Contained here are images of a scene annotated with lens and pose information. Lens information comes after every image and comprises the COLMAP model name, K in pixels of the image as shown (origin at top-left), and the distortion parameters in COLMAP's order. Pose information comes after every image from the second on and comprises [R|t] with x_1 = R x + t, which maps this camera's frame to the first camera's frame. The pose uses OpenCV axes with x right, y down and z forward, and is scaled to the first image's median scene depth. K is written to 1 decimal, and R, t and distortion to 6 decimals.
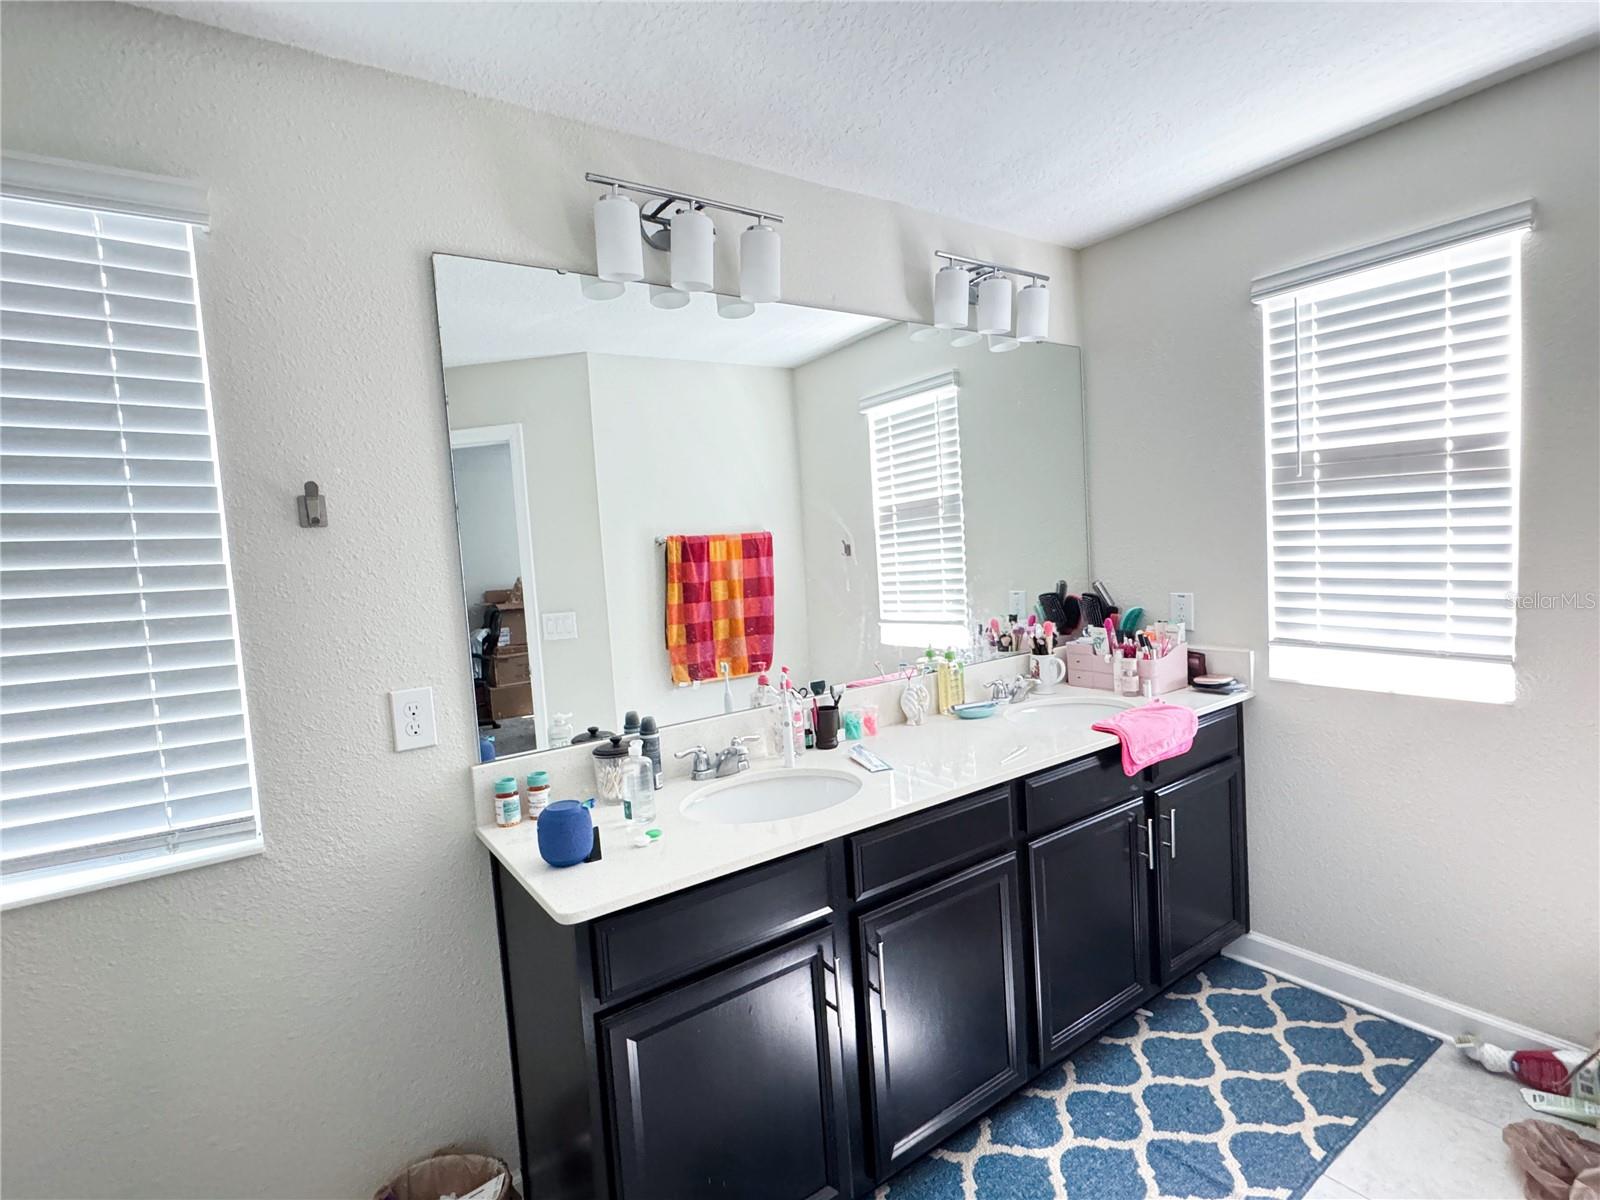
lens RADIAL K [[778.9, 0, 798.6], [0, 778.9, 603.6], [0, 0, 1]] dist [0.011347, -0.001624]
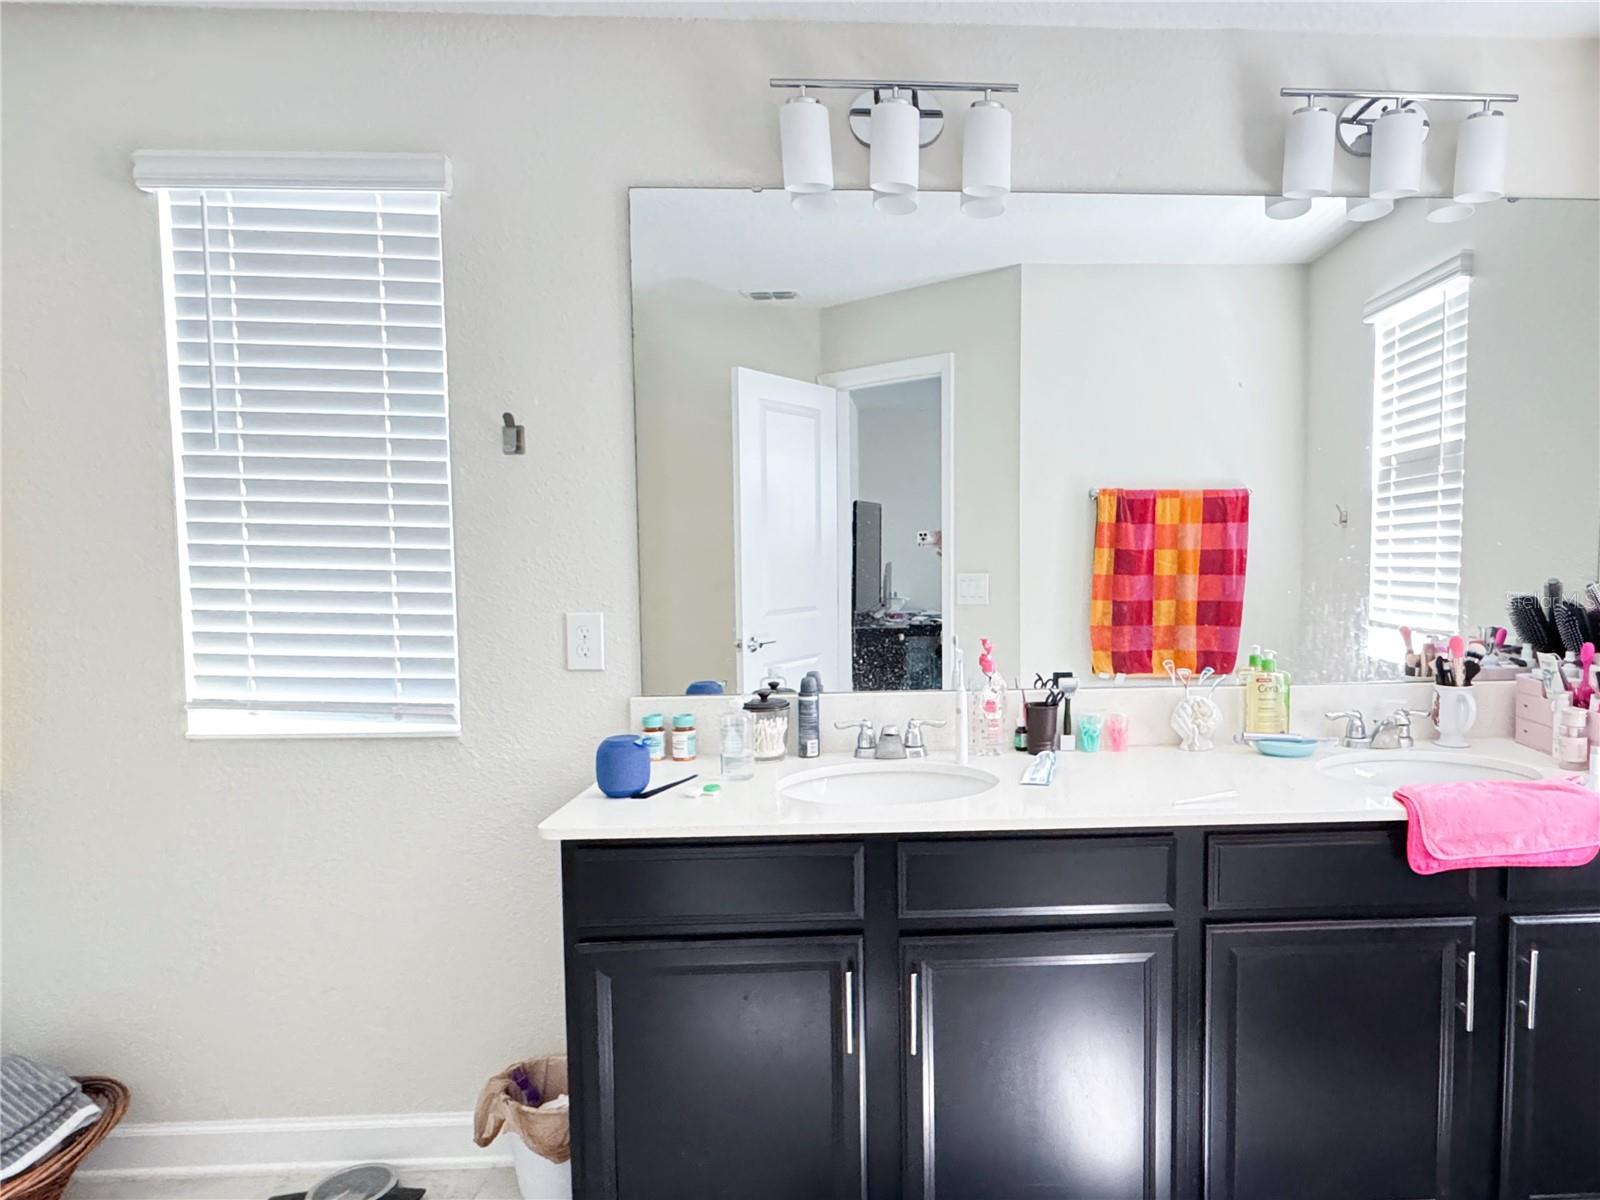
lens RADIAL K [[945.3, 0, 799.6], [0, 945.3, 587.6], [0, 0, 1]] dist [0.001491, -0.001857]
pose [[0.851556, 0.098178, -0.514989, 0.126647], [-0.088248, 0.995135, 0.043792, -0.001342], [0.516784, 0.008155, 0.856077, 0.021379]]
